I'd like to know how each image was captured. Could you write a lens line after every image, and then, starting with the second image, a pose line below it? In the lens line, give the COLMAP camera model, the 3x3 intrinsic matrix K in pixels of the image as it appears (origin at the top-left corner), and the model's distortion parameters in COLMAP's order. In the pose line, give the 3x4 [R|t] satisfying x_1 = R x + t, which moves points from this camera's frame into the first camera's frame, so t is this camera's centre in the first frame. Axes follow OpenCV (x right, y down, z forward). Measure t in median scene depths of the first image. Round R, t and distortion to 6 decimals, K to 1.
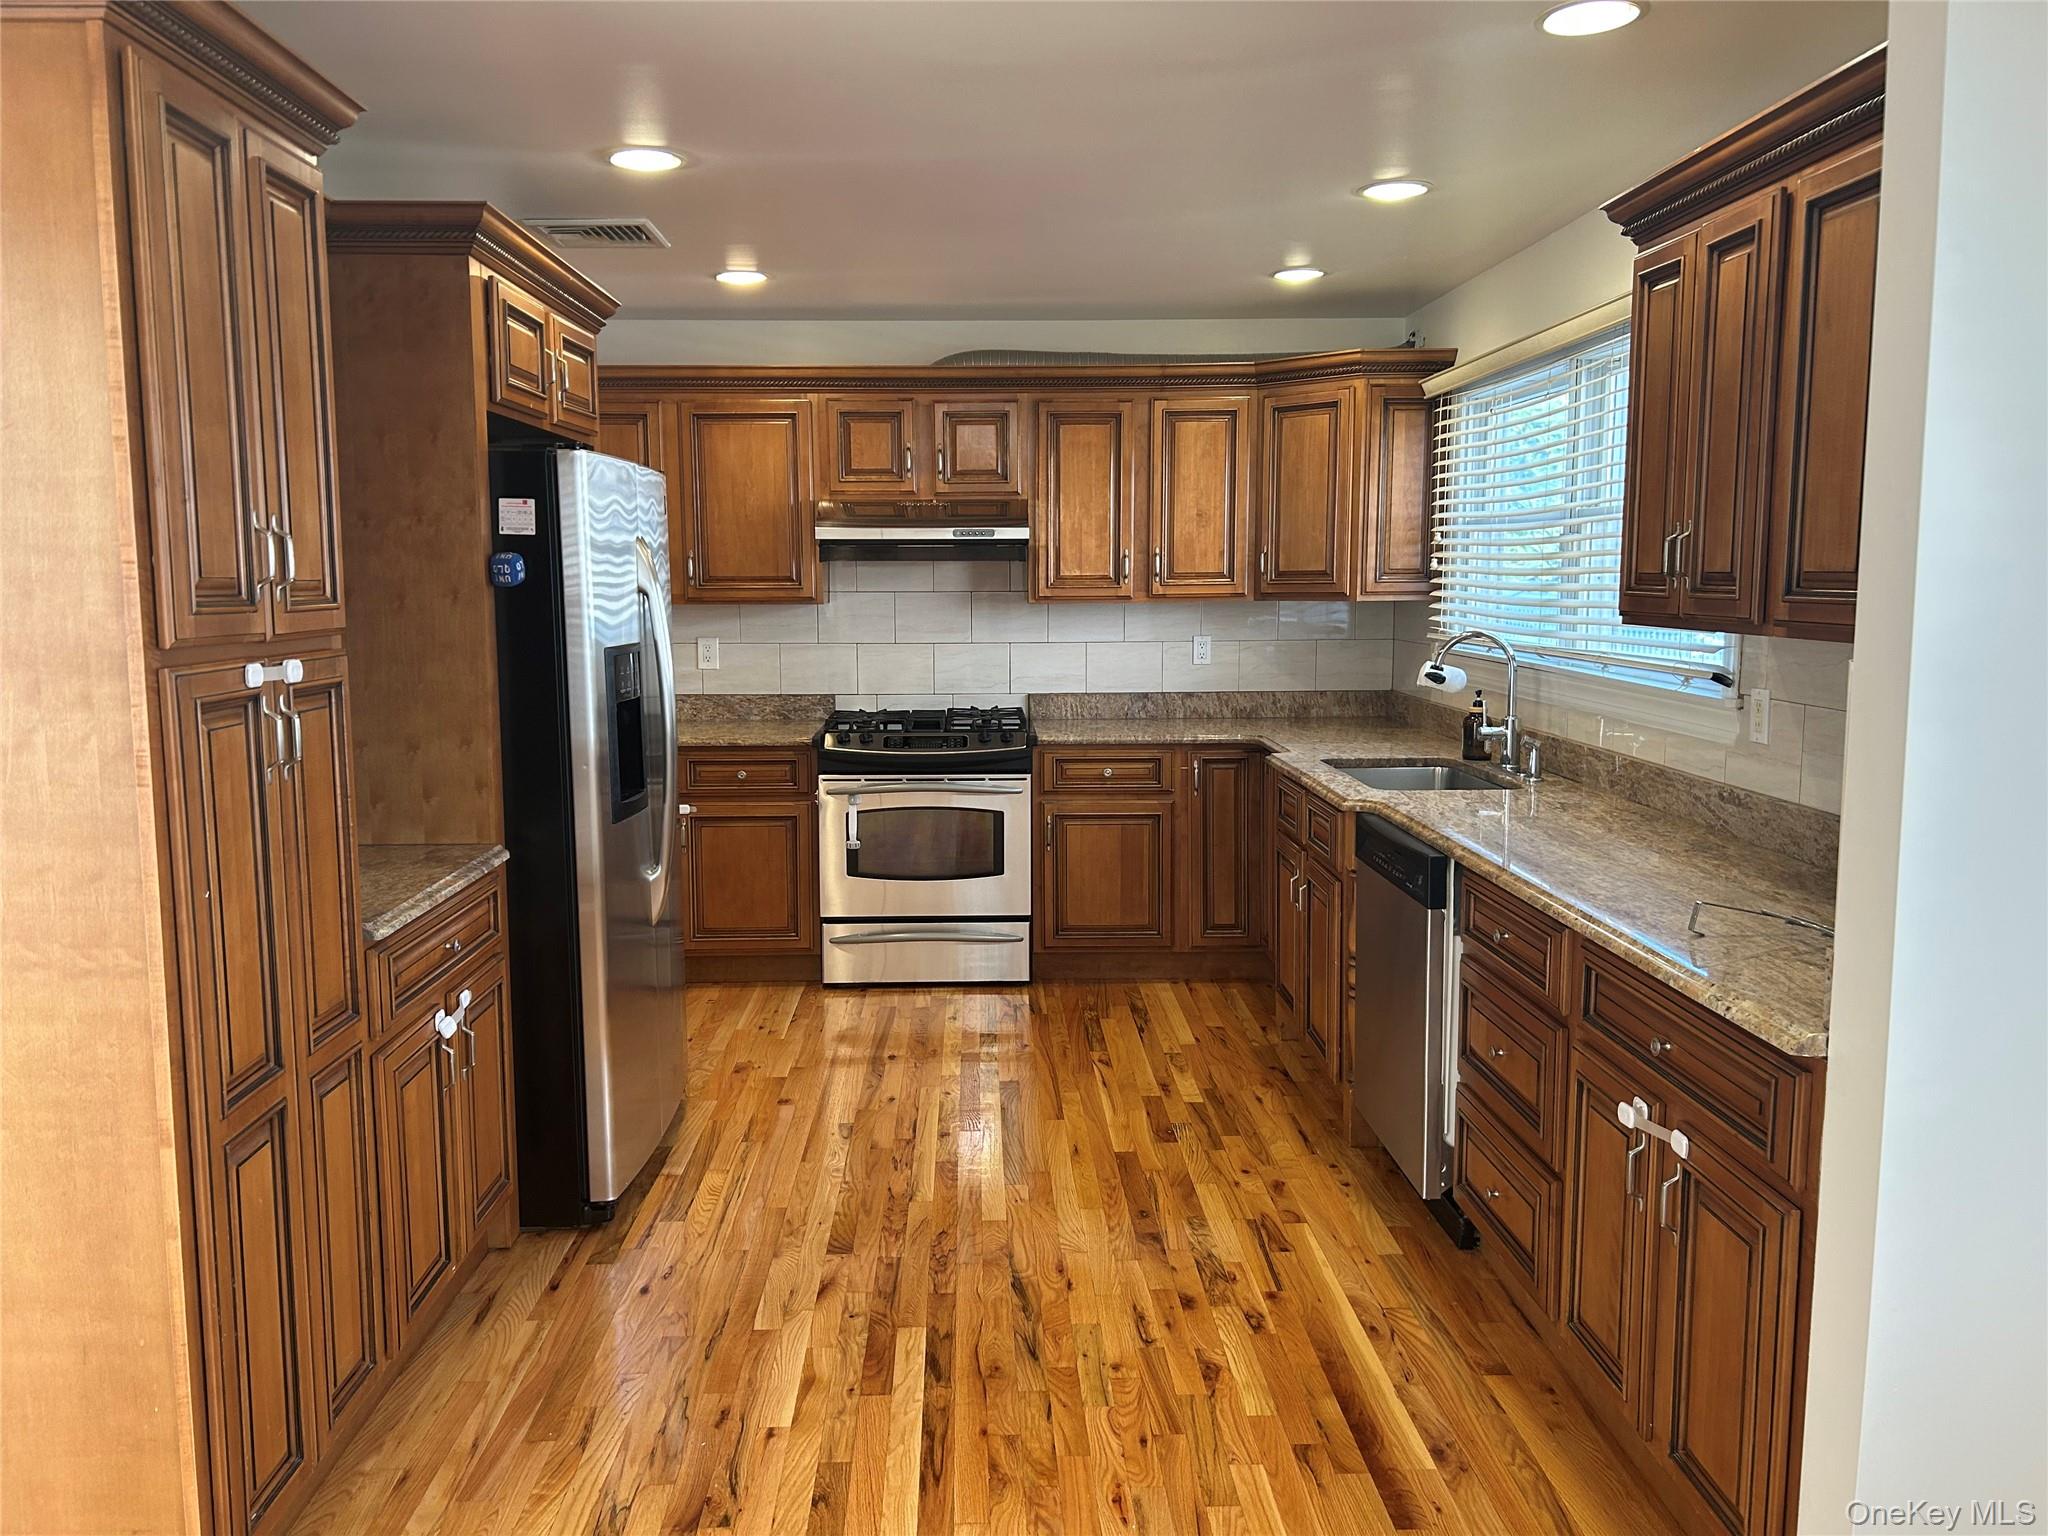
lens RADIAL K [[1553.9, 0, 1025.3], [0, 1553.9, 763.1], [0, 0, 1]] dist [0.009216, 0.000627]
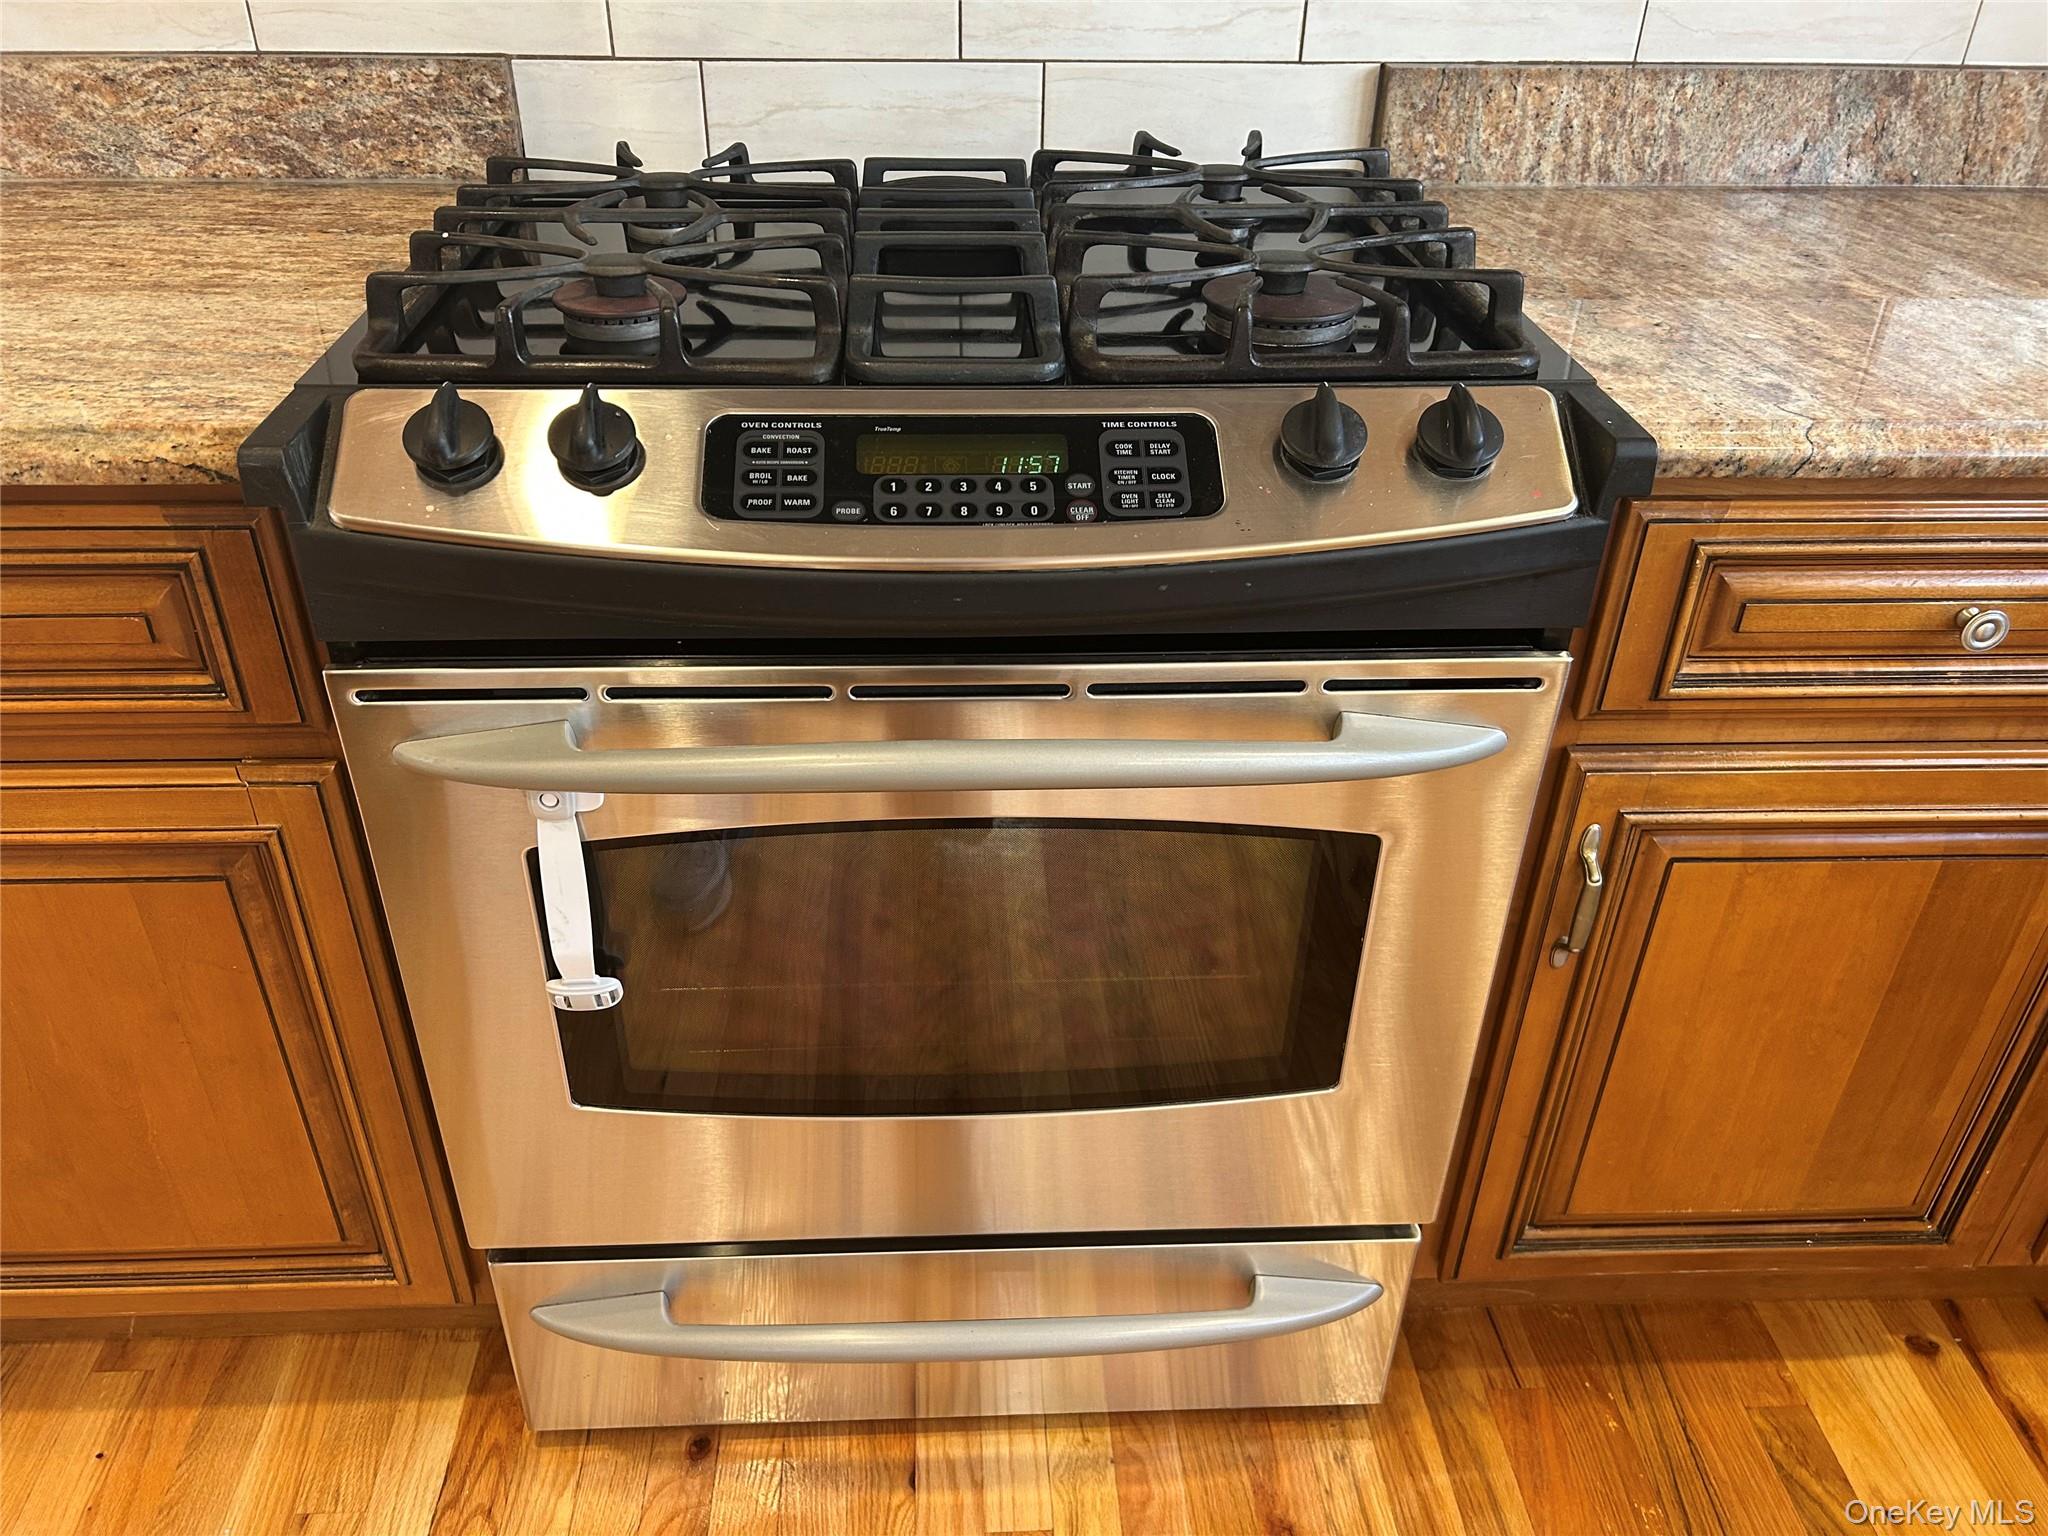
lens RADIAL K [[1553.9, 0, 1001.8], [0, 1553.9, 769.9], [0, 0, 1]] dist [0.009216, 0.000627]
pose [[0.999679, 0.002085, 0.025239, -0.066624], [-0.012822, 0.901109, 0.433402, -0.057391], [-0.021839, -0.433587, 0.900847, 0.868946]]
